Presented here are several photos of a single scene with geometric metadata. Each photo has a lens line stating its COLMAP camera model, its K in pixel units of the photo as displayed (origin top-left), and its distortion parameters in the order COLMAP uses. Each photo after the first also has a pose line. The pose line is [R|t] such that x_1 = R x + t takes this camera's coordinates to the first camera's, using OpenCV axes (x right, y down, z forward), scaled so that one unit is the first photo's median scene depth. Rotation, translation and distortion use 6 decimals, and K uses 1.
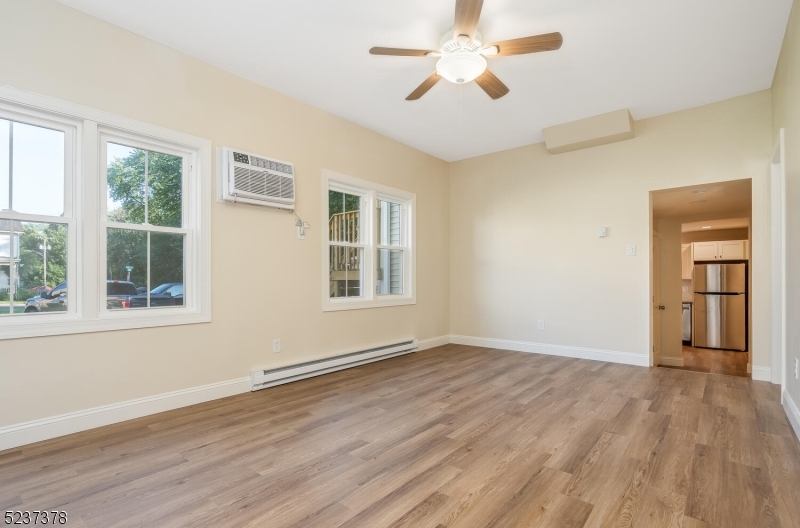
lens RADIAL K [[379.3, 0, 388.9], [0, 379.3, 266.8], [0, 0, 1]] dist [-0.002660, 0.000229]
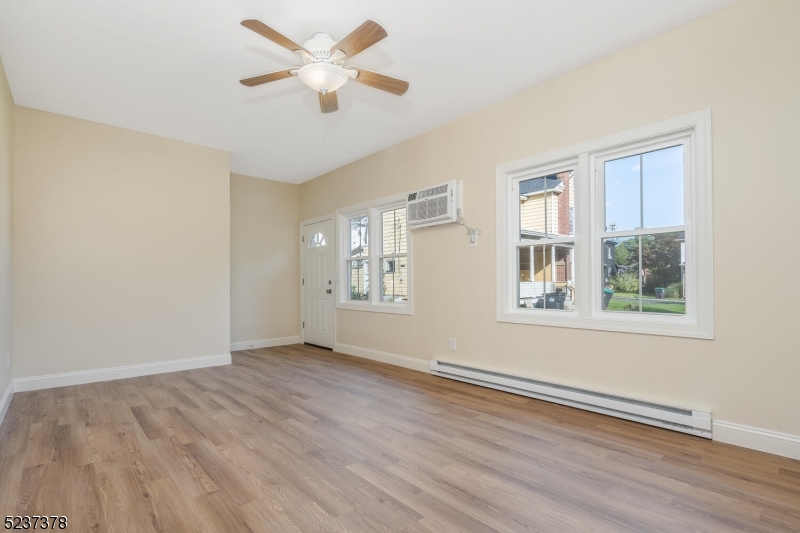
lens RADIAL K [[371.6, 0, 388.3], [0, 371.6, 279.7], [0, 0, 1]] dist [-0.010438, 0.000046]
pose [[-0.119067, -0.008858, -0.992847, 1.098564], [0.035145, 0.999296, -0.013131, 0.027718], [0.992264, -0.036458, -0.118672, 1.242769]]
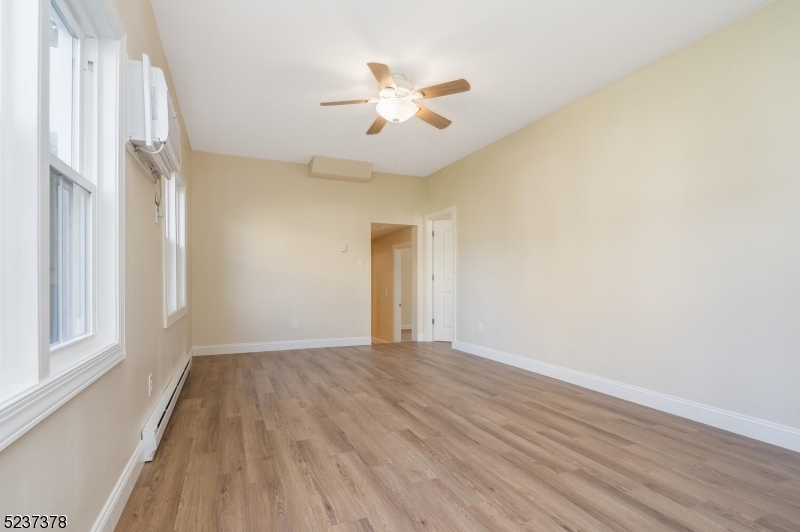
lens RADIAL K [[380.4, 0, 370.0], [0, 380.4, 284.3], [0, 0, 1]] dist [-0.015973, -0.000031]
pose [[0.473541, -0.000128, 0.880772, -0.905080], [-0.030002, 0.999417, 0.016276, 0.015752], [-0.880261, -0.034132, 0.473261, 0.480576]]
